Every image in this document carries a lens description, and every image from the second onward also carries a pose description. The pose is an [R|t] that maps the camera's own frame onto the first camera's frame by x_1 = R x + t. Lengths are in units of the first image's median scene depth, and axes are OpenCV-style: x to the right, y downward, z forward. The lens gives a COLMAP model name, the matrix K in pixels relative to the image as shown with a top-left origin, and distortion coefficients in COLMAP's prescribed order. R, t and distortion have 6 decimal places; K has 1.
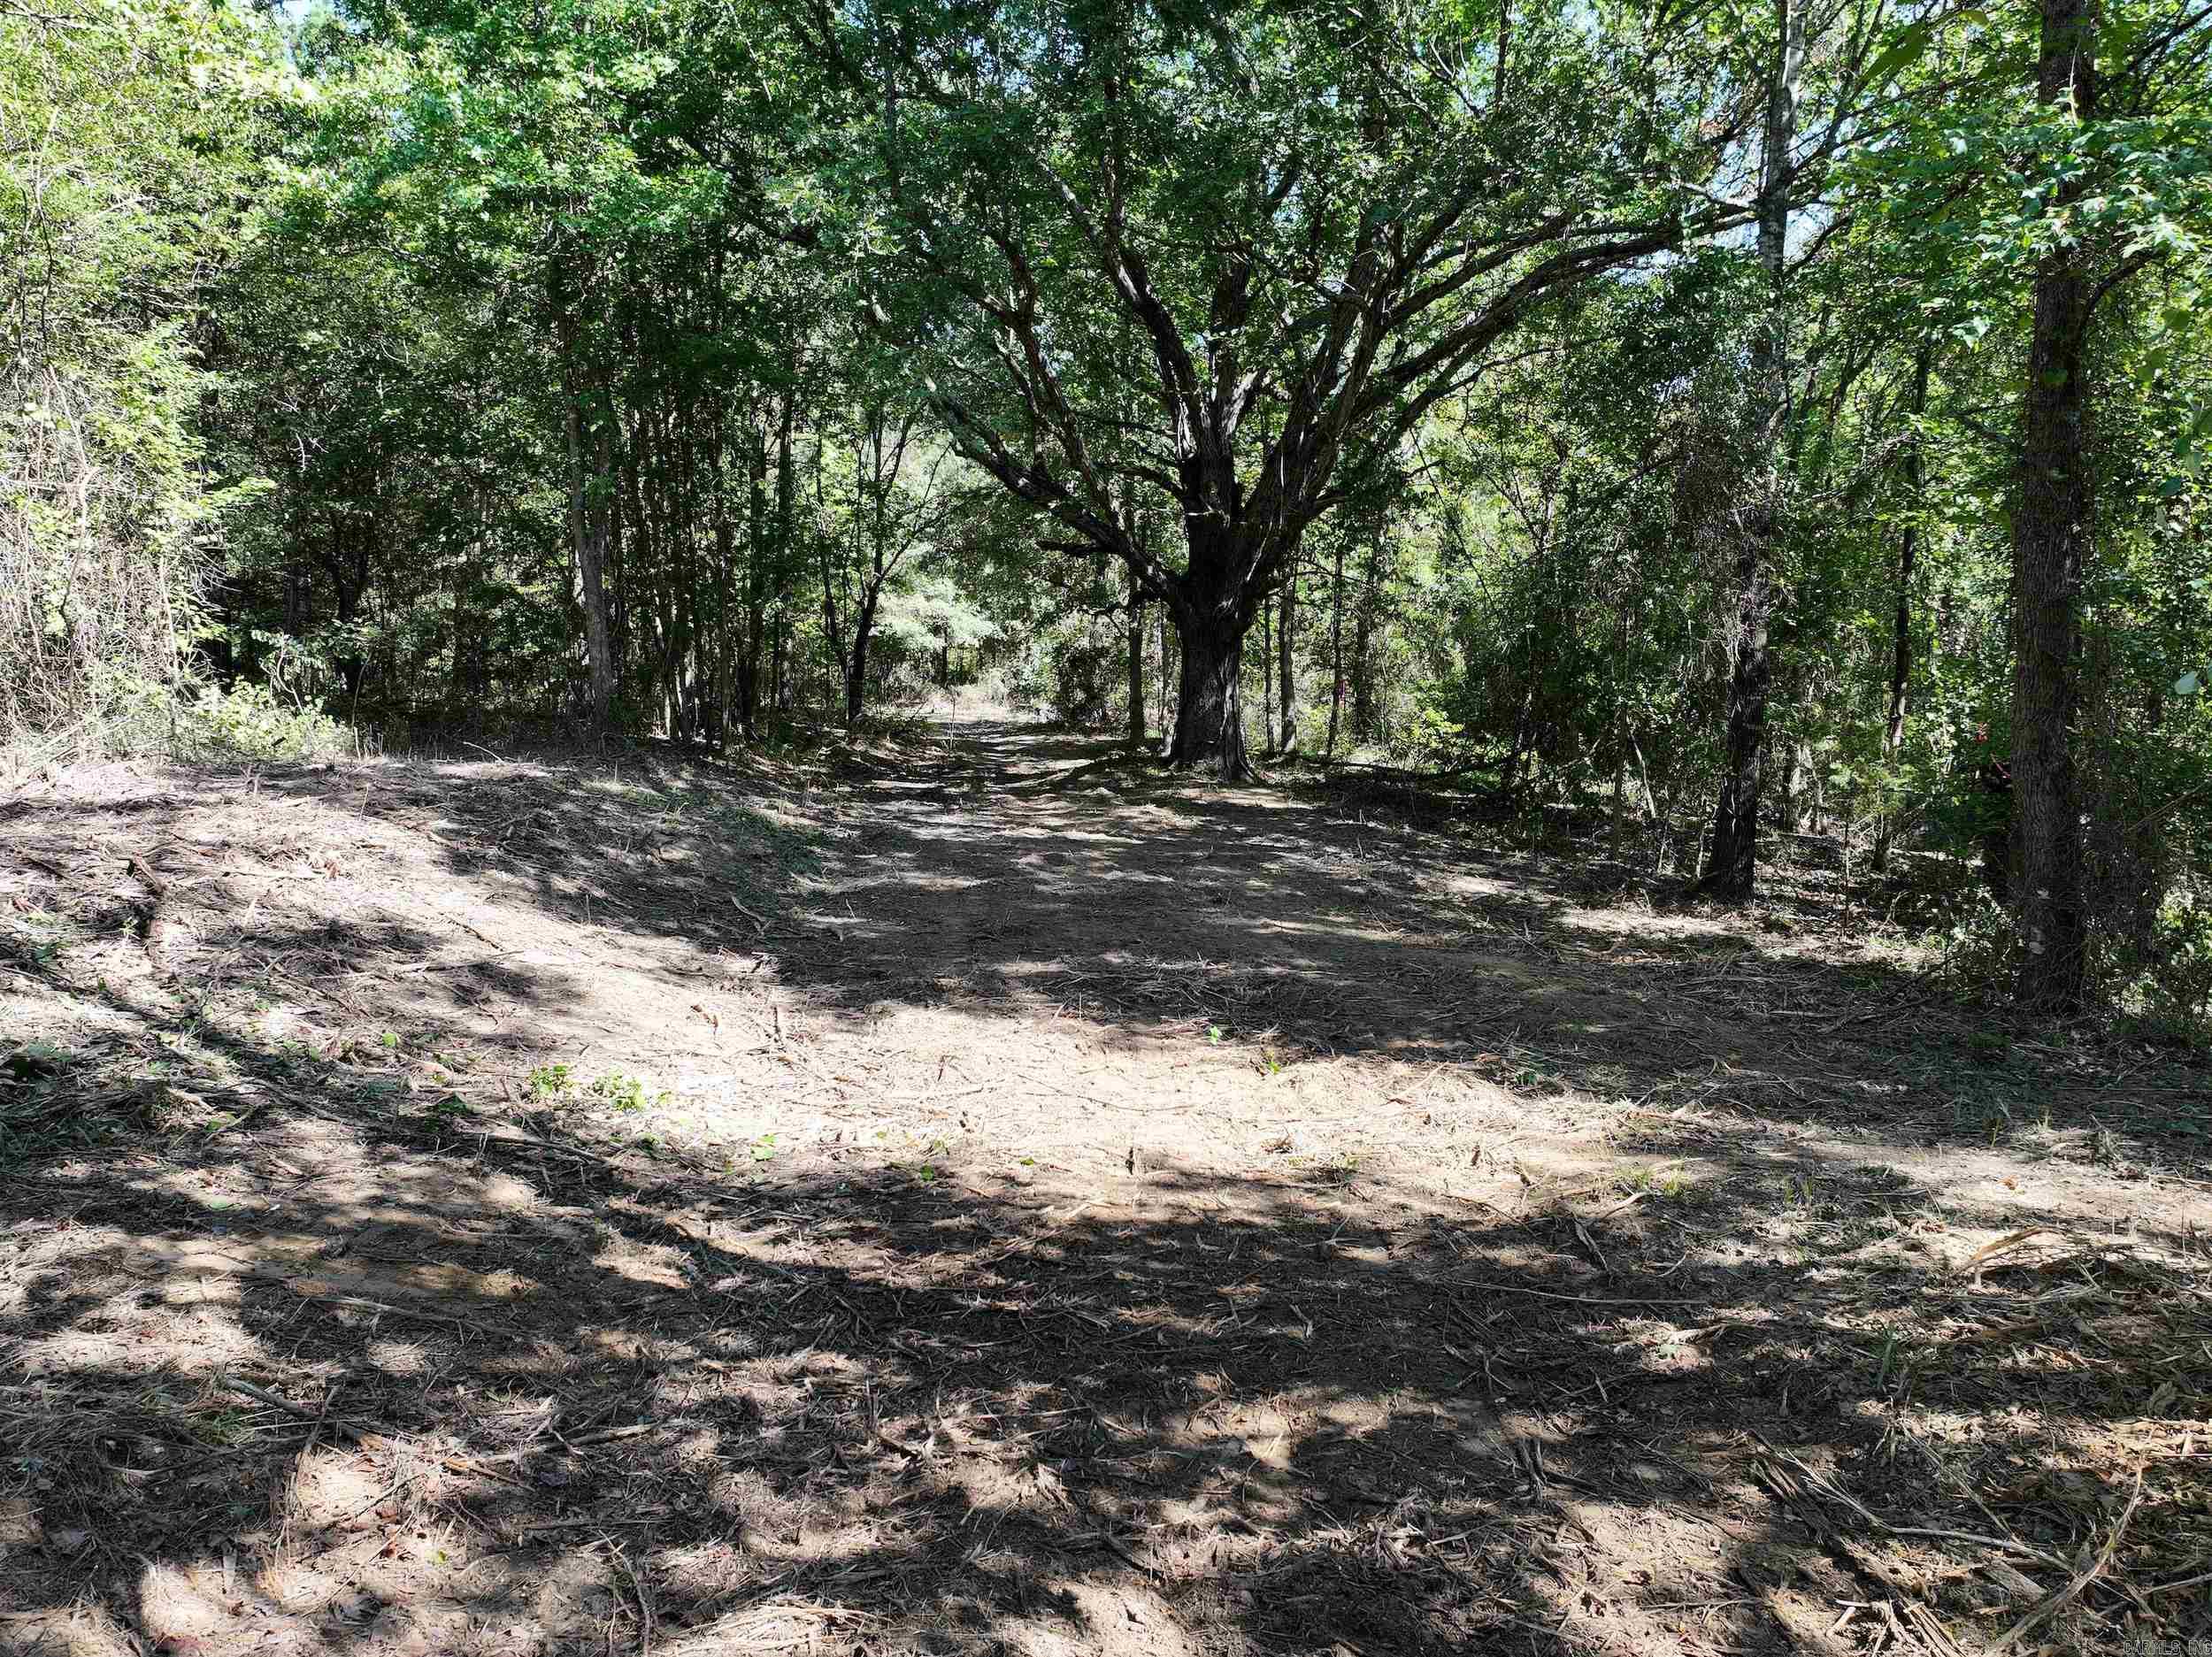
lens RADIAL K [[1683.4, 0, 1102.9], [0, 1683.4, 827.7], [0, 0, 1]] dist [-0.030912, 0.016177]
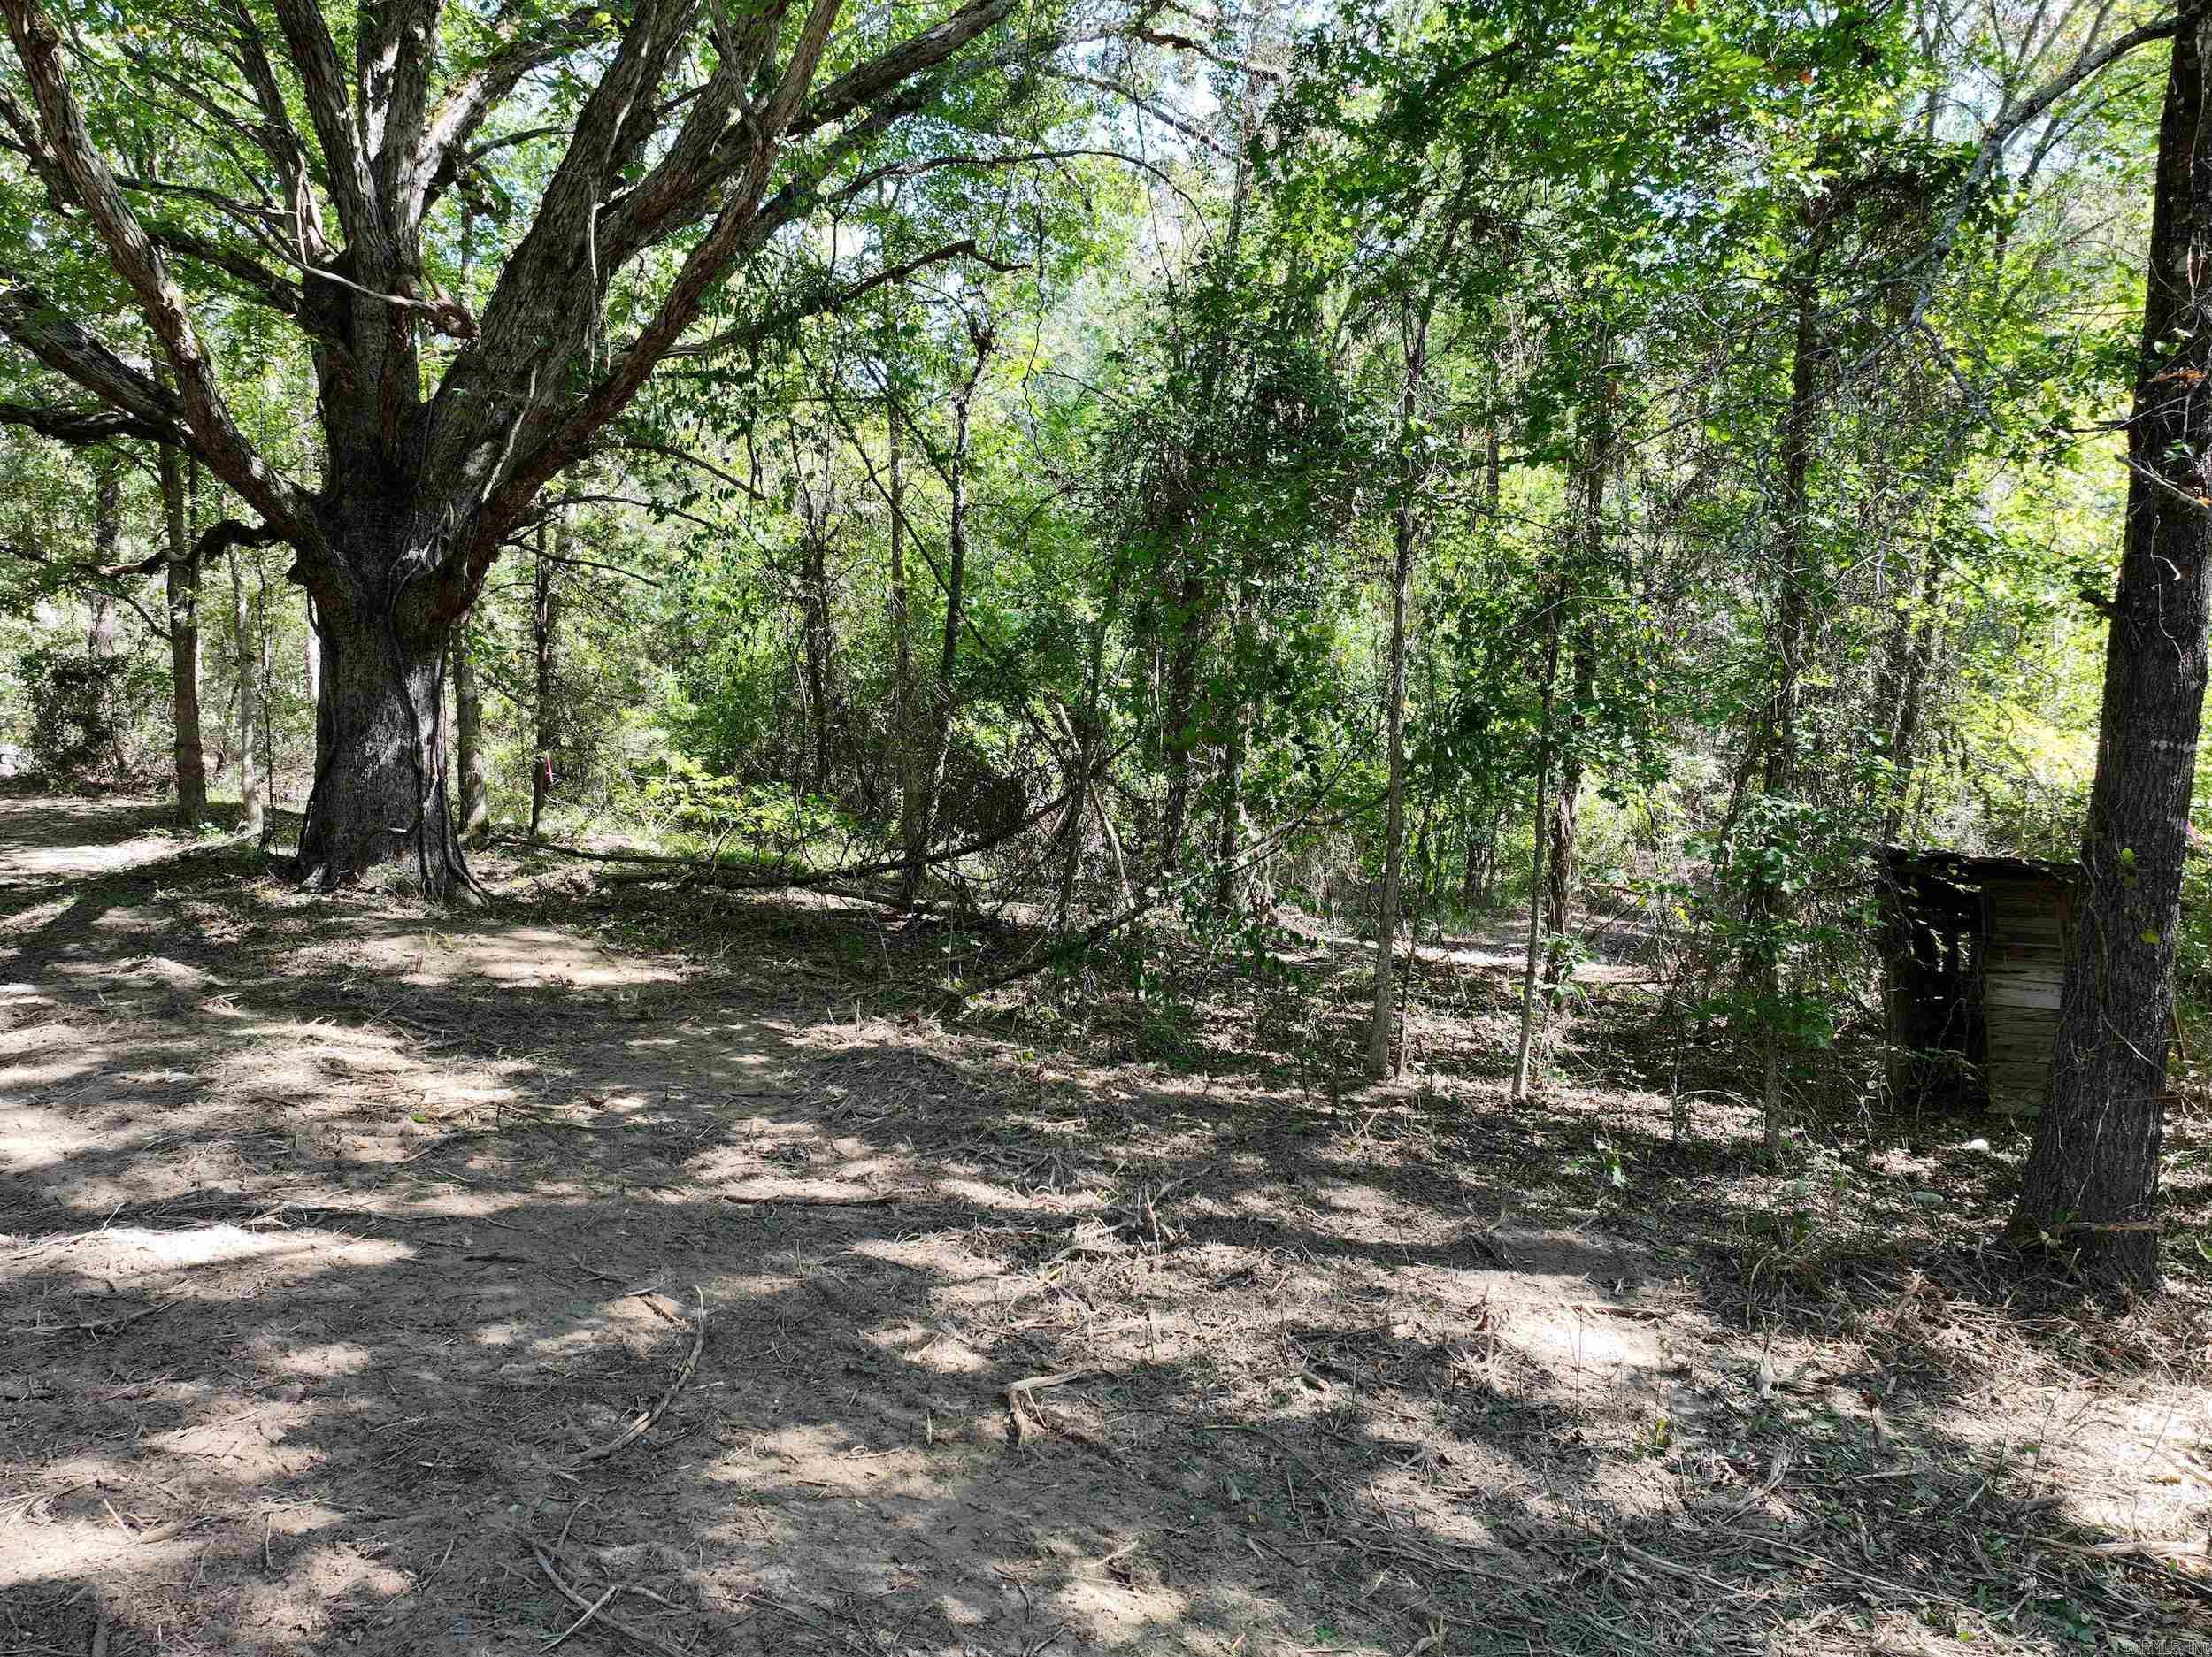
lens RADIAL K [[1683.4, 0, 1110.5], [0, 1683.4, 848.1], [0, 0, 1]] dist [-0.030912, 0.016177]
pose [[0.854667, -0.033716, 0.518080, -0.009073], [0.038723, 0.999249, 0.001149, -0.027948], [-0.517730, 0.019079, 0.855331, 0.346404]]
